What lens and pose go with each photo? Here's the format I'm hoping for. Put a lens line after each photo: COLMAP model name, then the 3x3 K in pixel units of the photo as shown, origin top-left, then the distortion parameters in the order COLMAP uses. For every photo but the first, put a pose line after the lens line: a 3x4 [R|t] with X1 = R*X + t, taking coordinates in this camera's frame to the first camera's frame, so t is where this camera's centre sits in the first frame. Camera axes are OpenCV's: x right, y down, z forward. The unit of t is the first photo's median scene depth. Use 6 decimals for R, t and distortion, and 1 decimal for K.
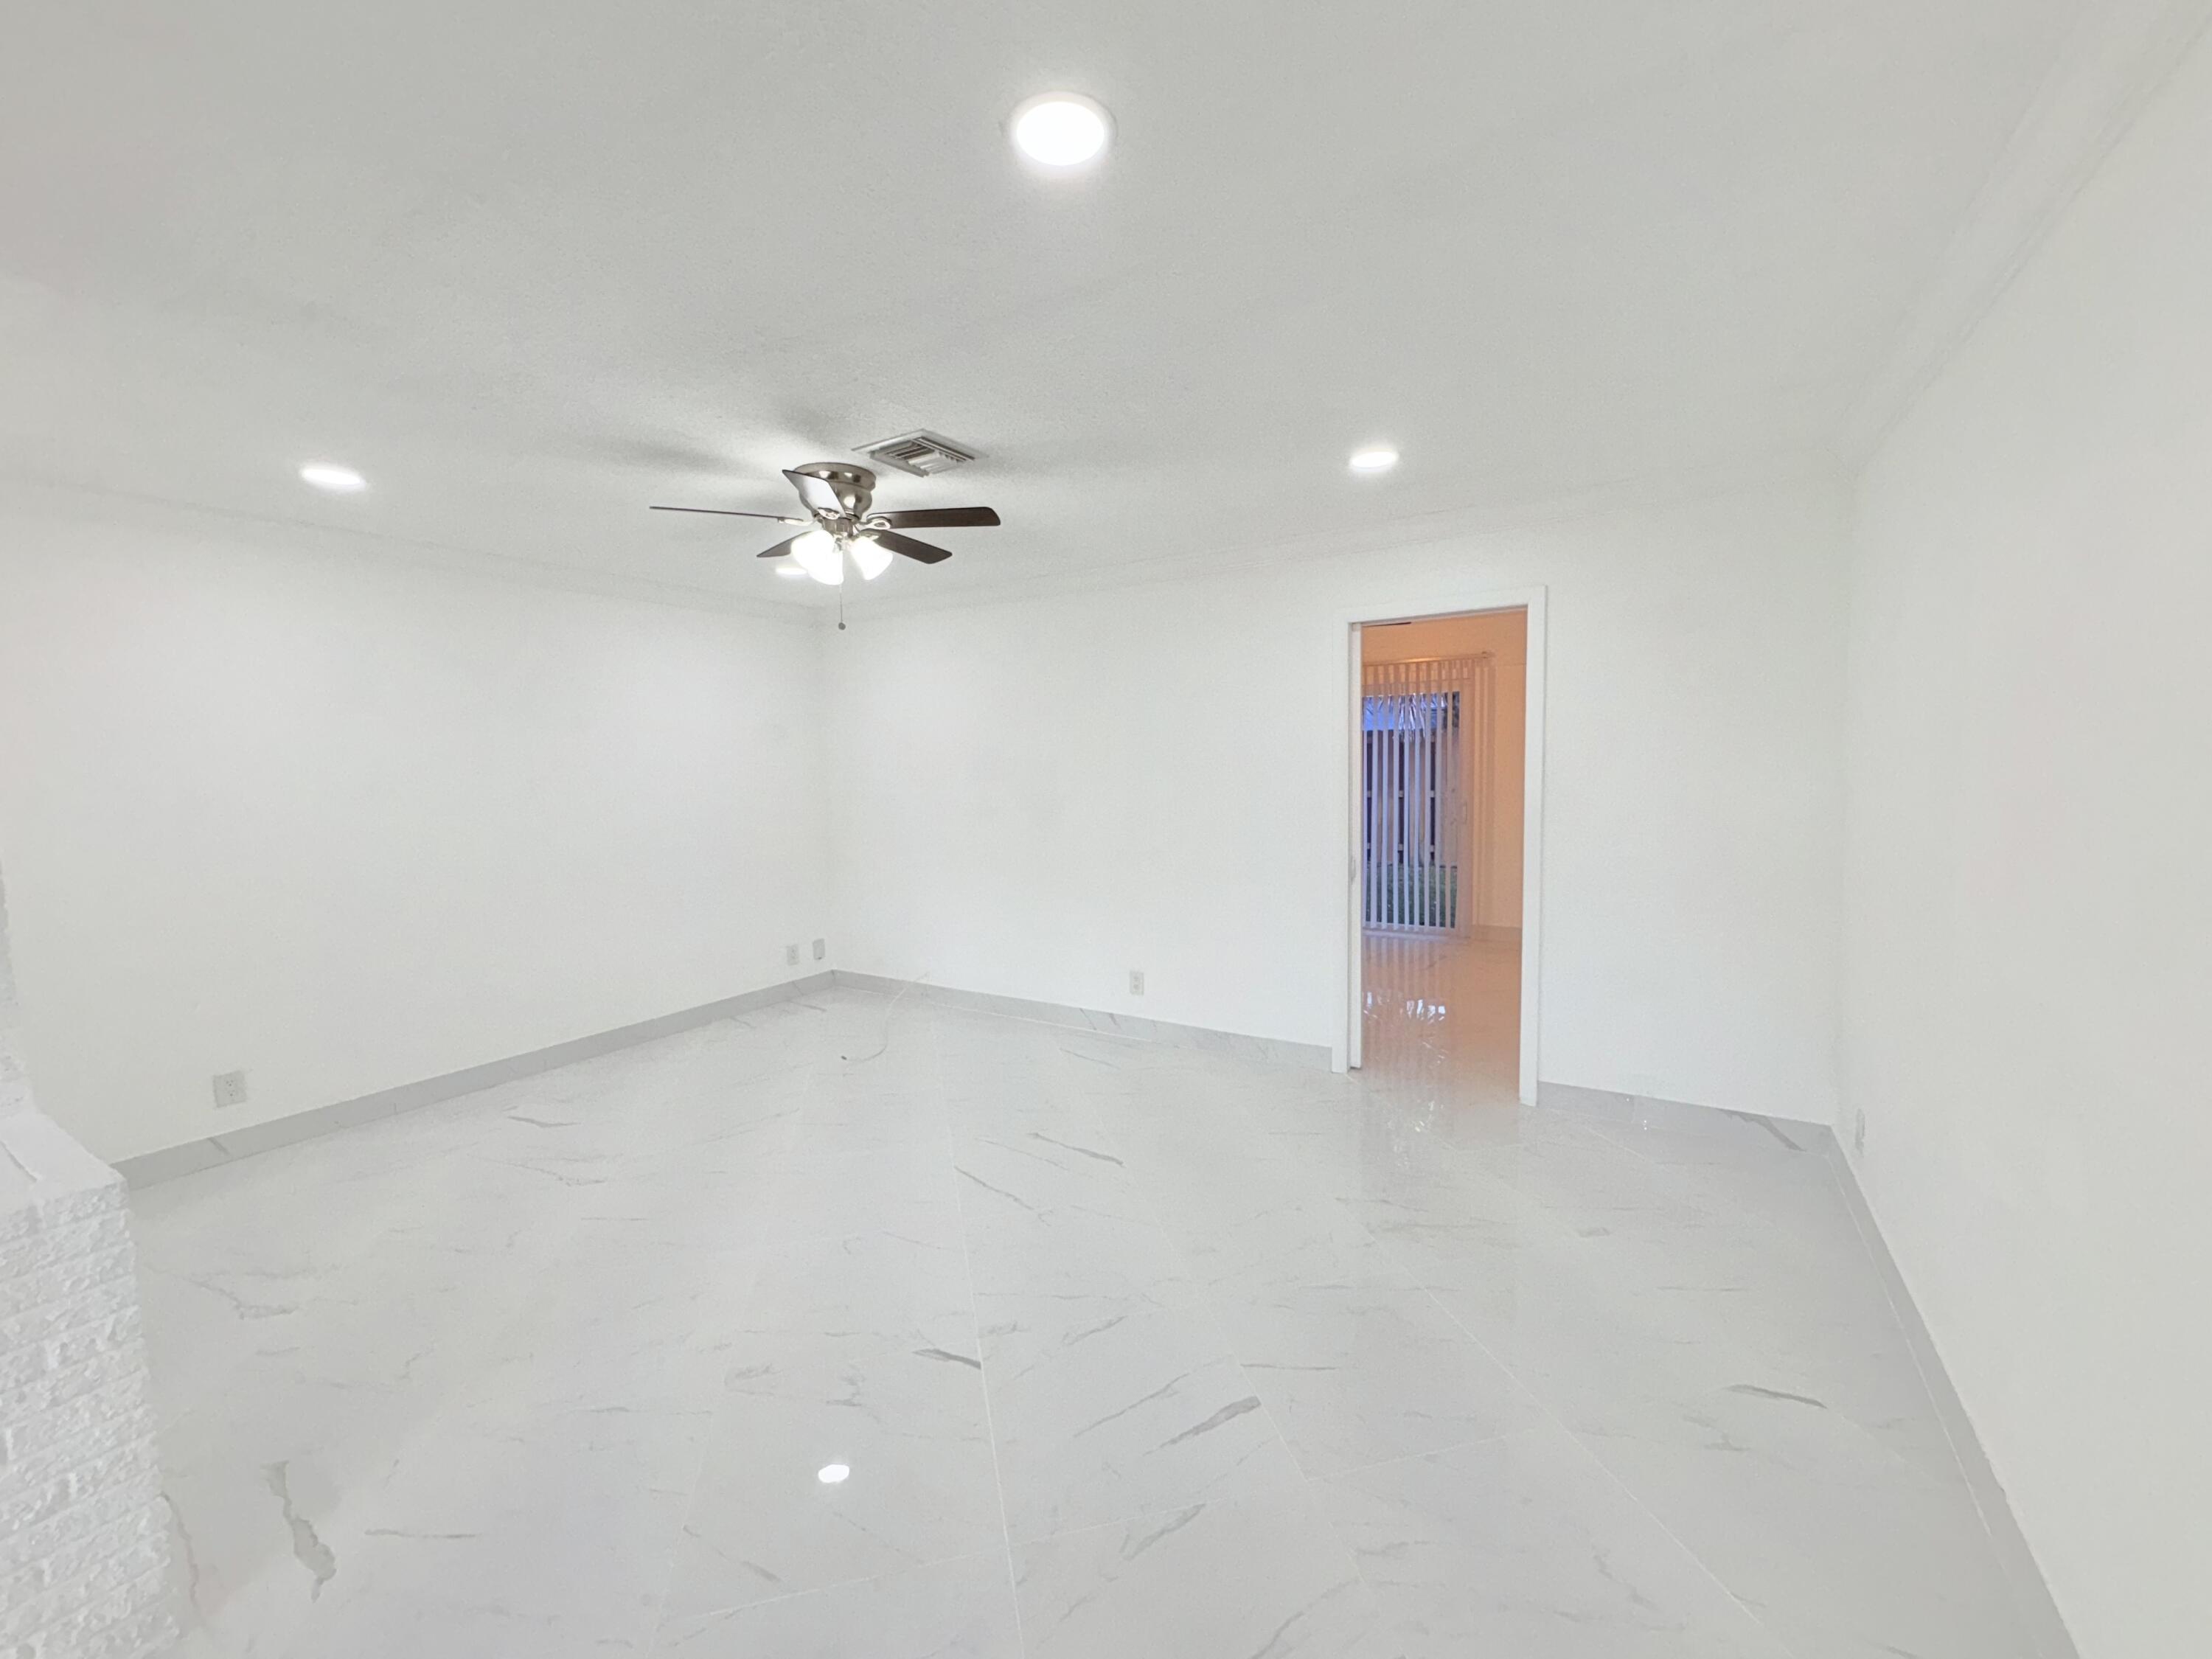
lens RADIAL K [[881.5, 0, 1104.1], [0, 881.5, 829.6], [0, 0, 1]] dist [-0.001607, 0.000924]
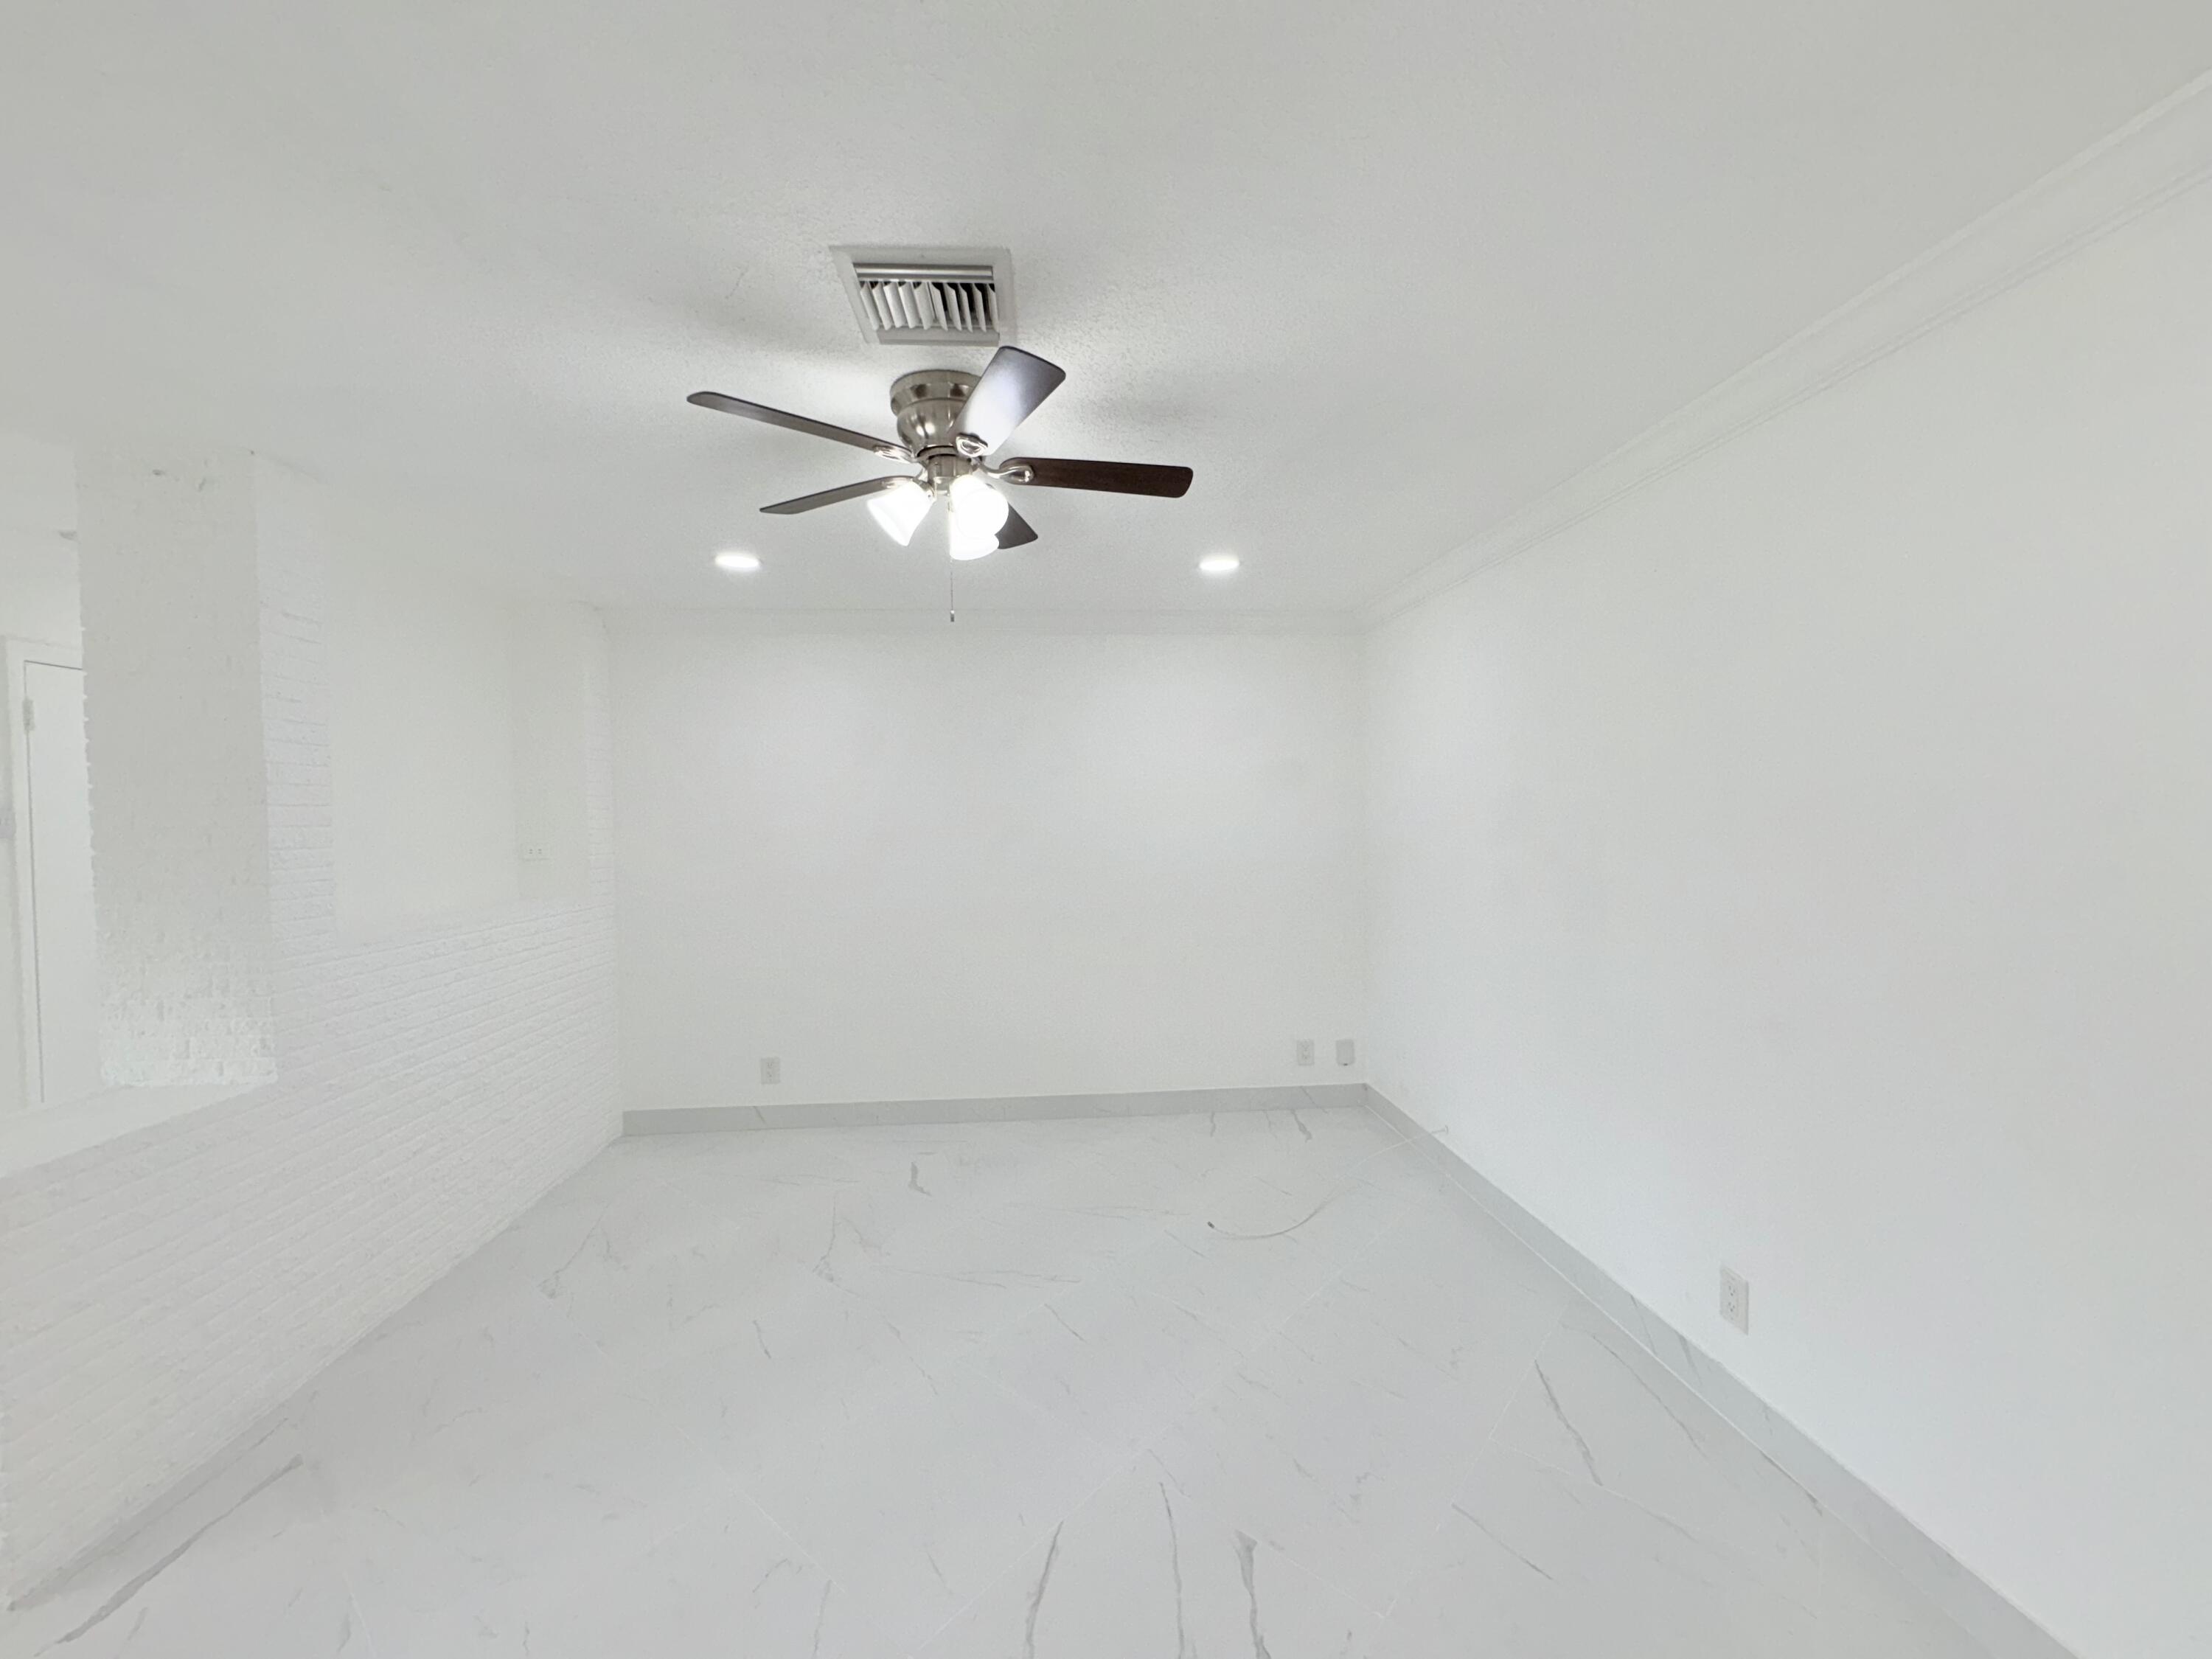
lens RADIAL K [[881.5, 0, 1104.1], [0, 881.5, 829.6], [0, 0, 1]] dist [-0.001607, 0.000924]
pose [[0.597376, 0.026633, -0.801519, 0.170781], [-0.064705, 0.997791, -0.015071, -0.034994], [0.799347, 0.060865, 0.597779, 0.383712]]
